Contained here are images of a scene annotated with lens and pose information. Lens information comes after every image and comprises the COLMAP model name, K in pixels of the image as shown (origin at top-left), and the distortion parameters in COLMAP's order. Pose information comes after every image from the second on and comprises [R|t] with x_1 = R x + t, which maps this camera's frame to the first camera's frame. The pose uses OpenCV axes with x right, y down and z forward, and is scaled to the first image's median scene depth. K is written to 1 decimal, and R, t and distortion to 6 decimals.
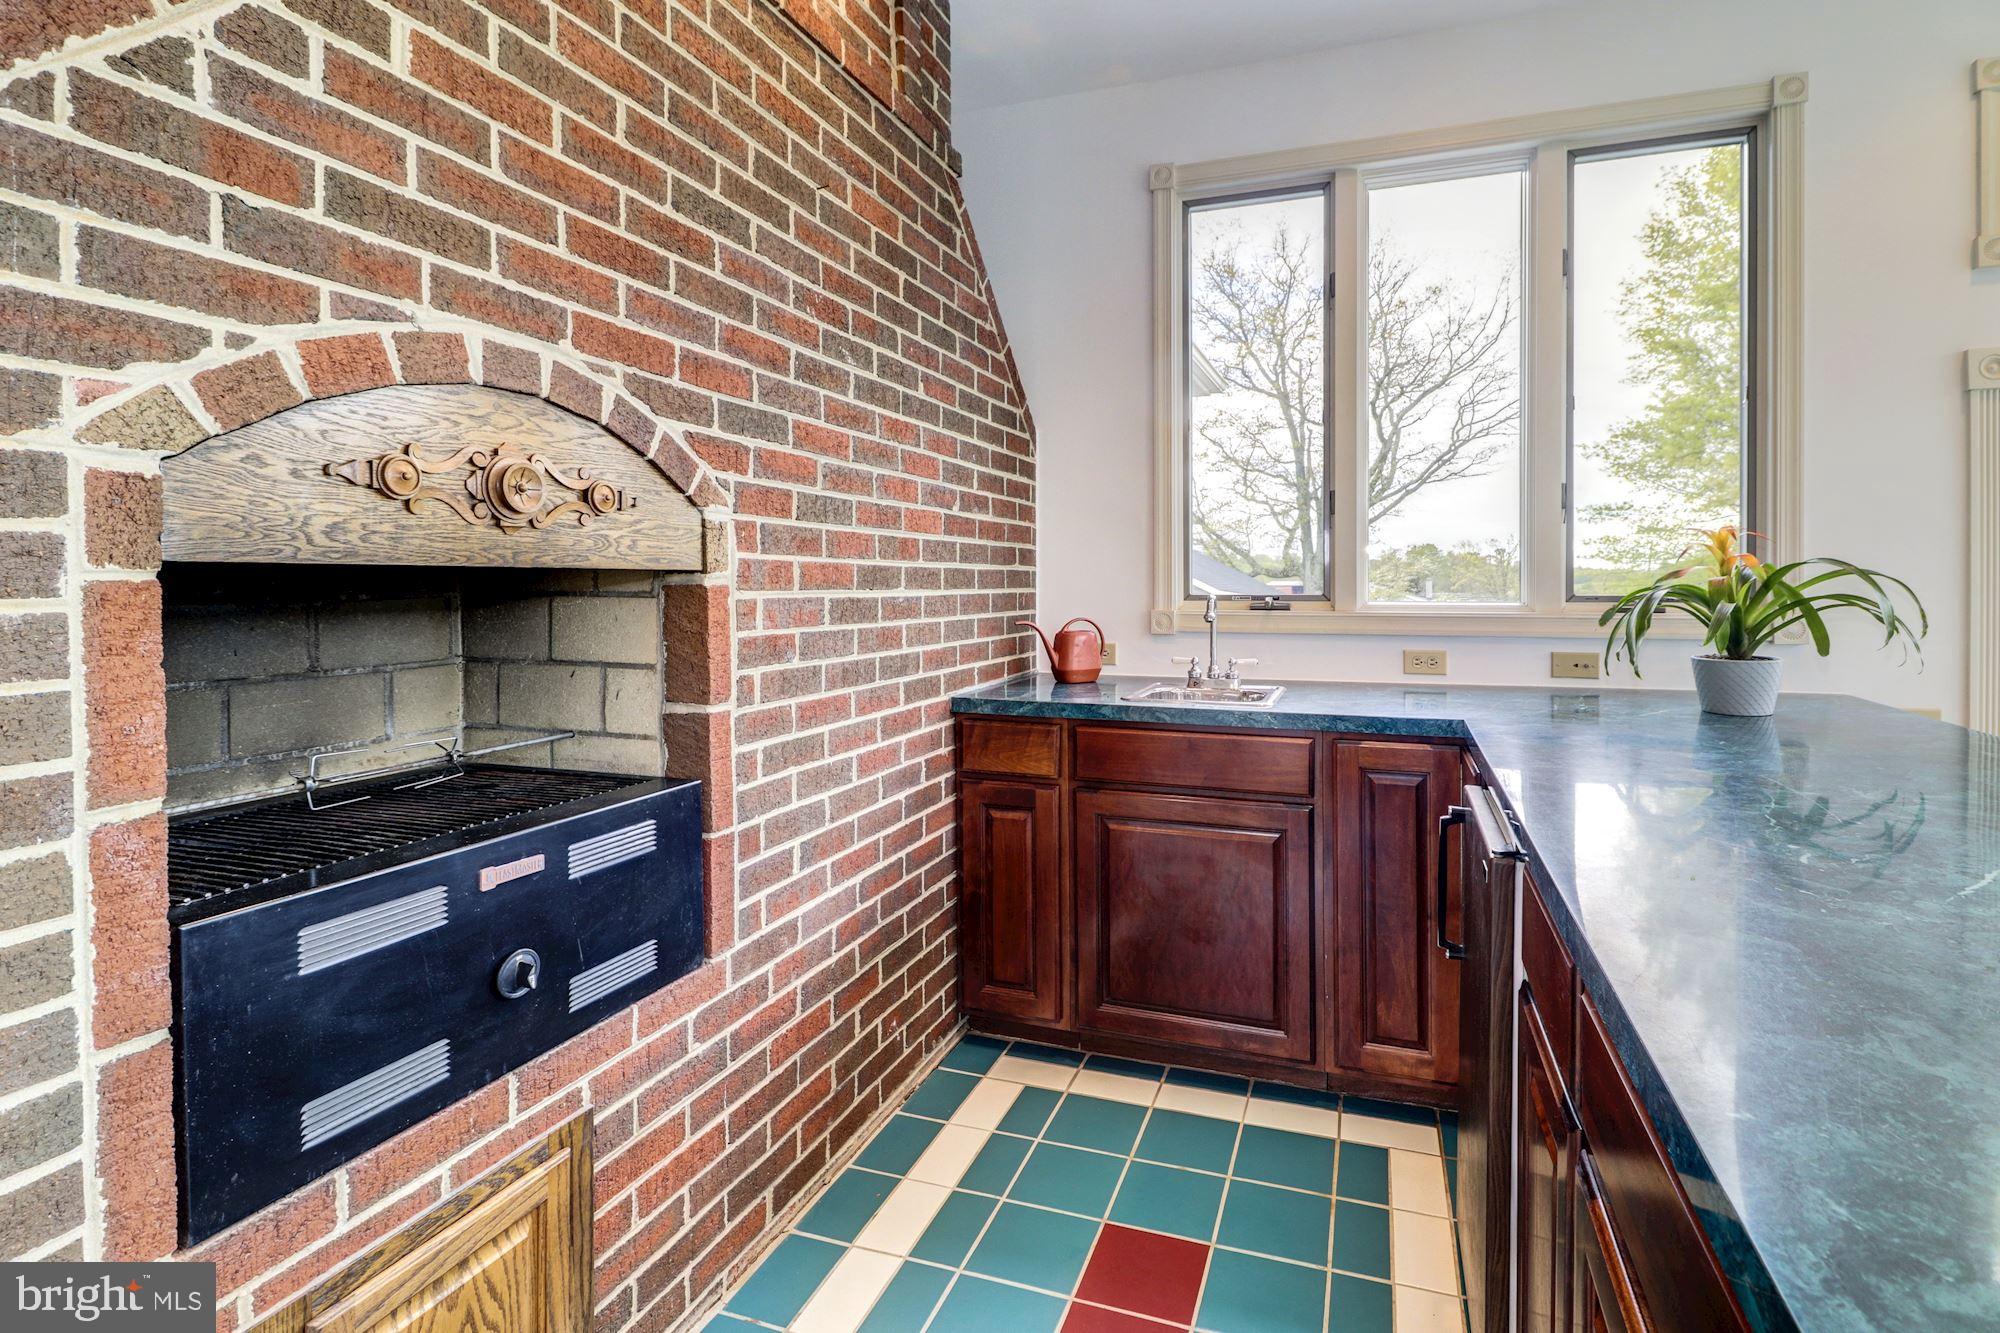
lens RADIAL K [[961.9, 0, 1040.1], [0, 961.9, 592.3], [0, 0, 1]] dist [0.025482, -0.018363]
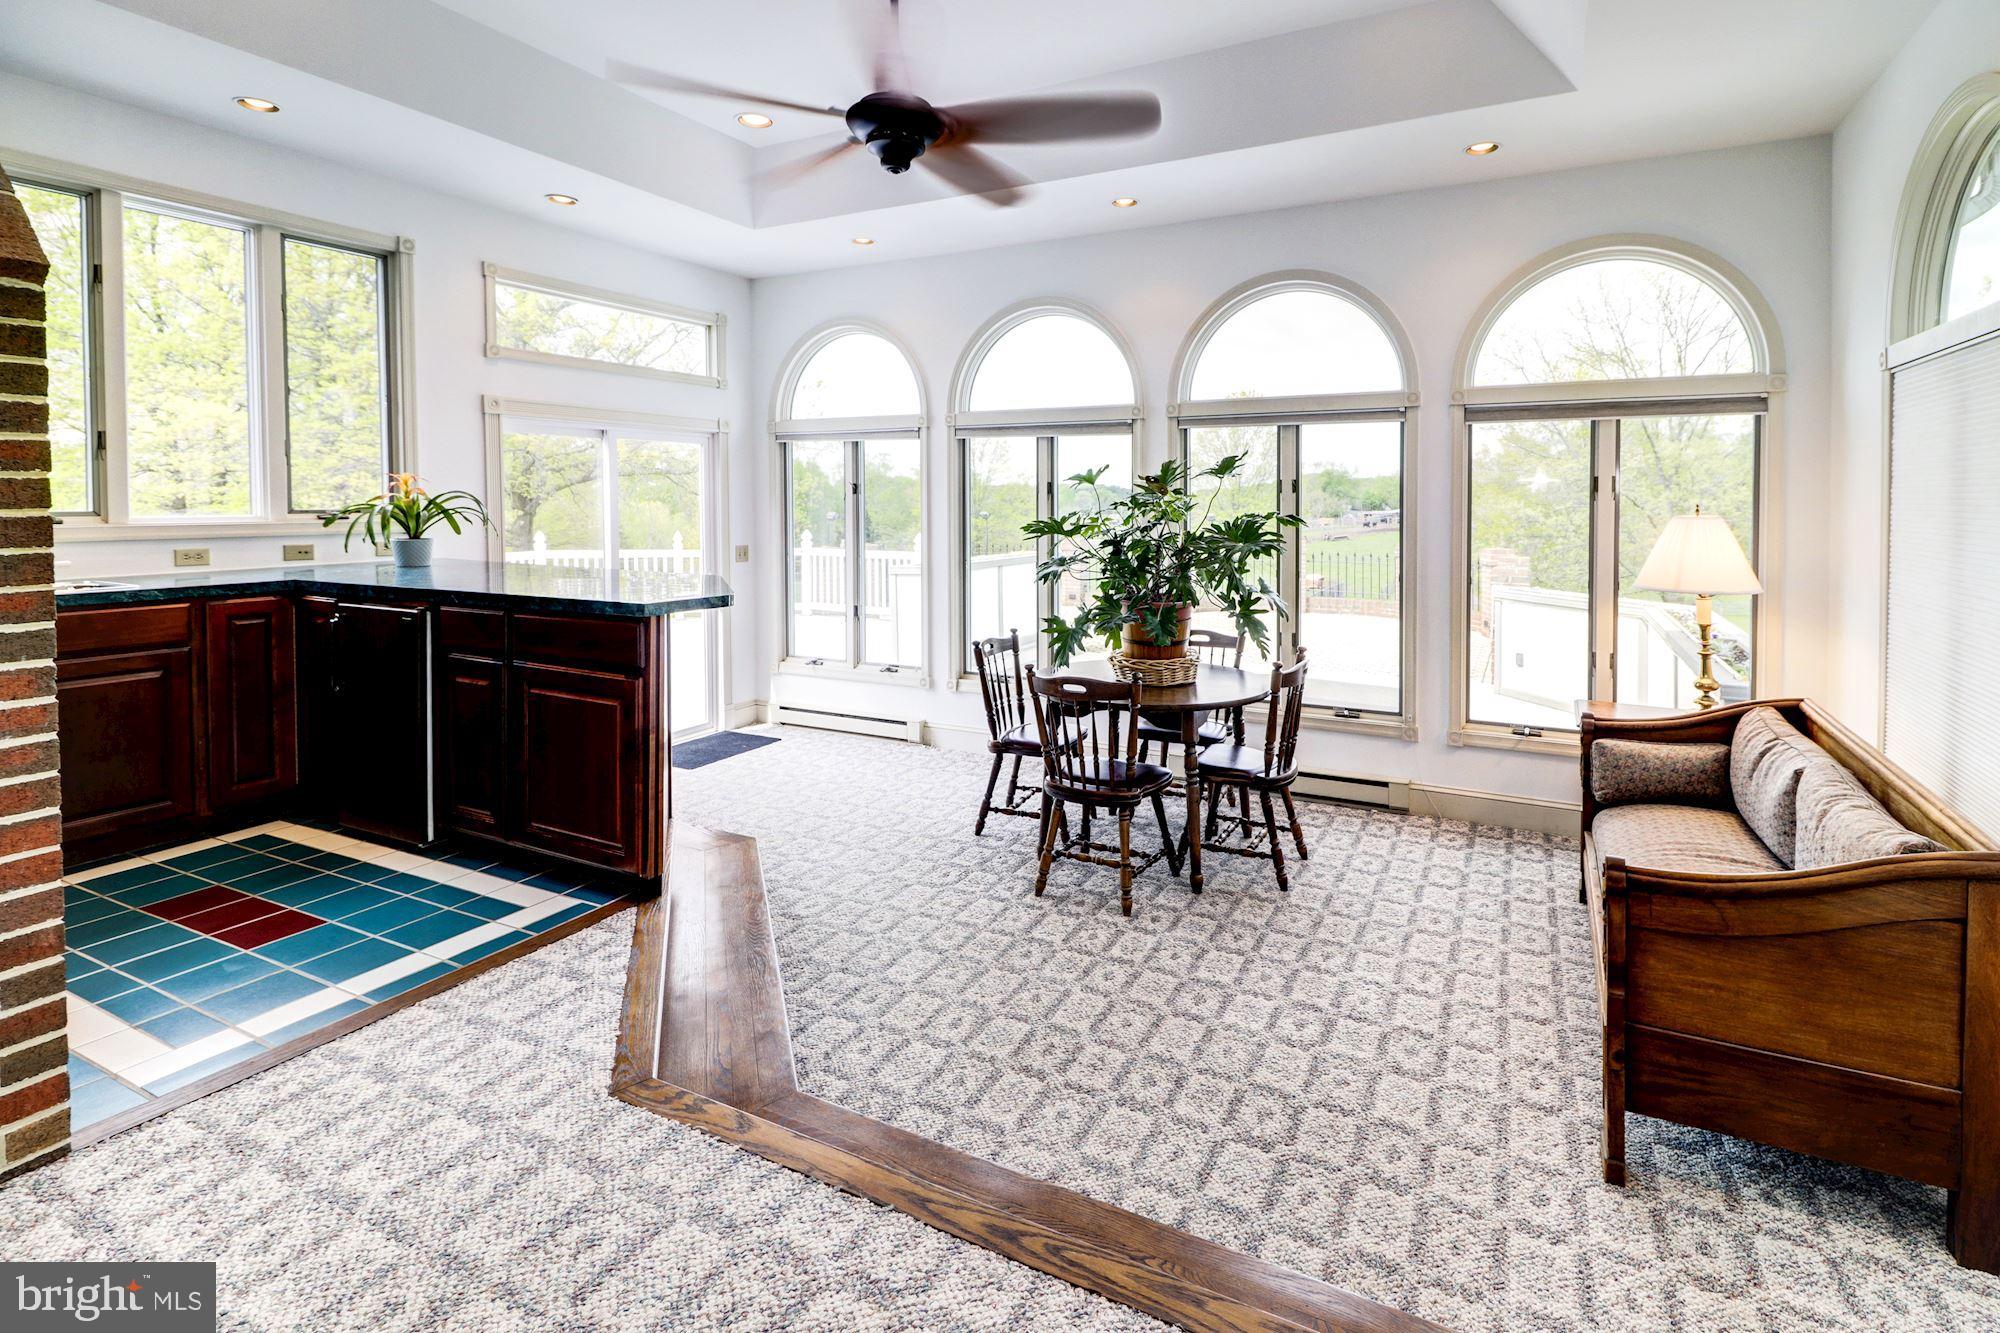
lens RADIAL K [[930.6, 0, 1050.3], [0, 930.6, 539.5], [0, 0, 1]] dist [0.027900, -0.020318]
pose [[0.143295, -0.040631, 0.988846, -1.275060], [0.012679, 0.999150, 0.039217, 0.011290], [-0.989599, 0.006918, 0.143688, -0.741062]]
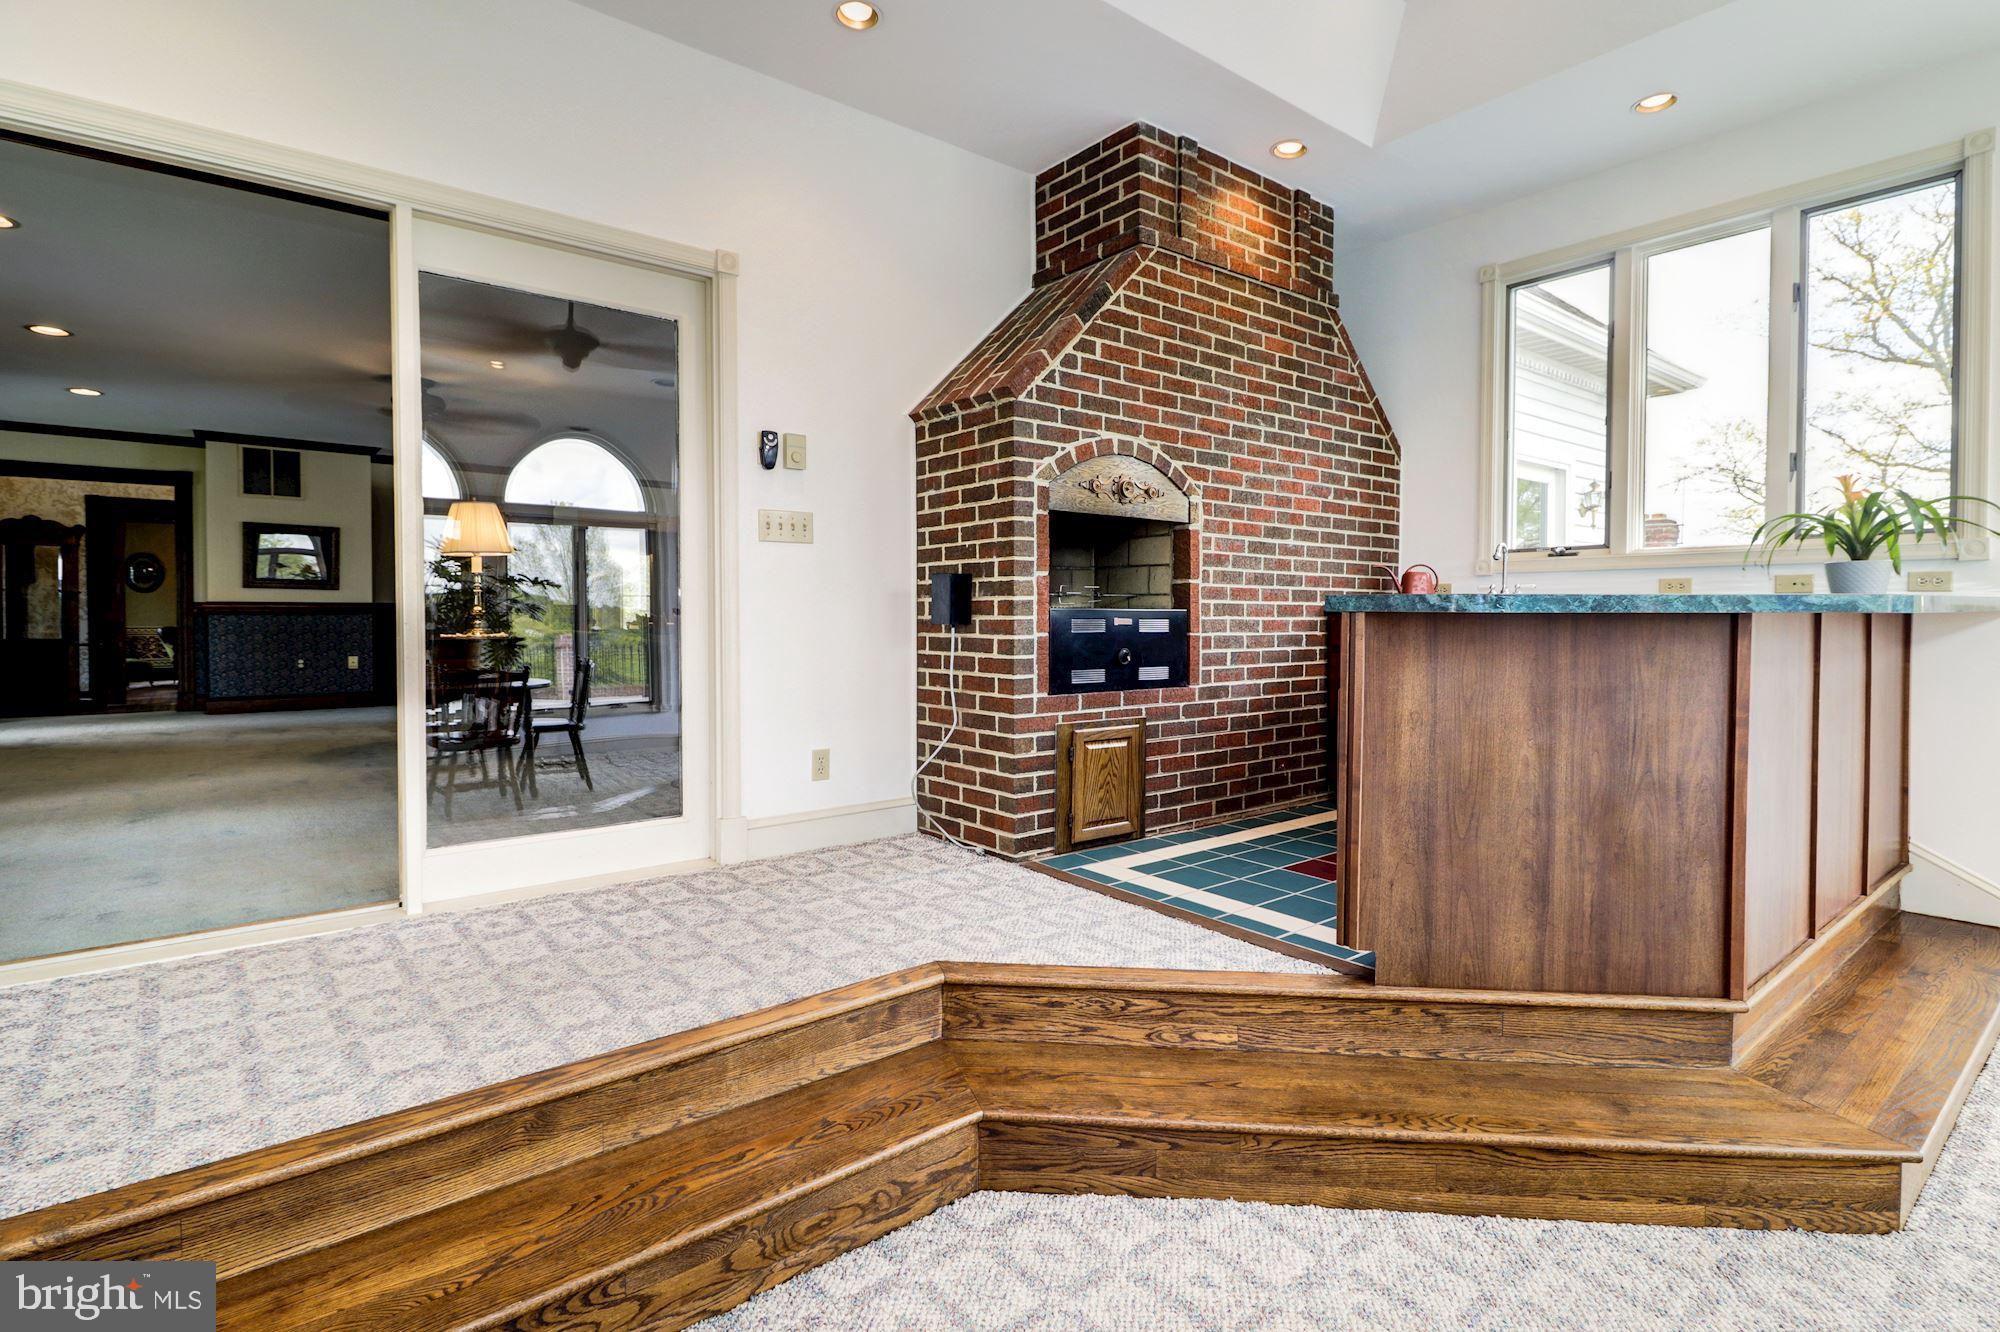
lens RADIAL K [[942.4, 0, 1000.0], [0, 942.4, 666.0], [0, 0, 1]] dist [0.020957, -0.016615]
pose [[0.849610, 0.030433, -0.526532, 0.454621], [-0.007869, 0.998954, 0.045040, 0.210266], [0.527352, -0.034123, 0.848961, -1.143574]]
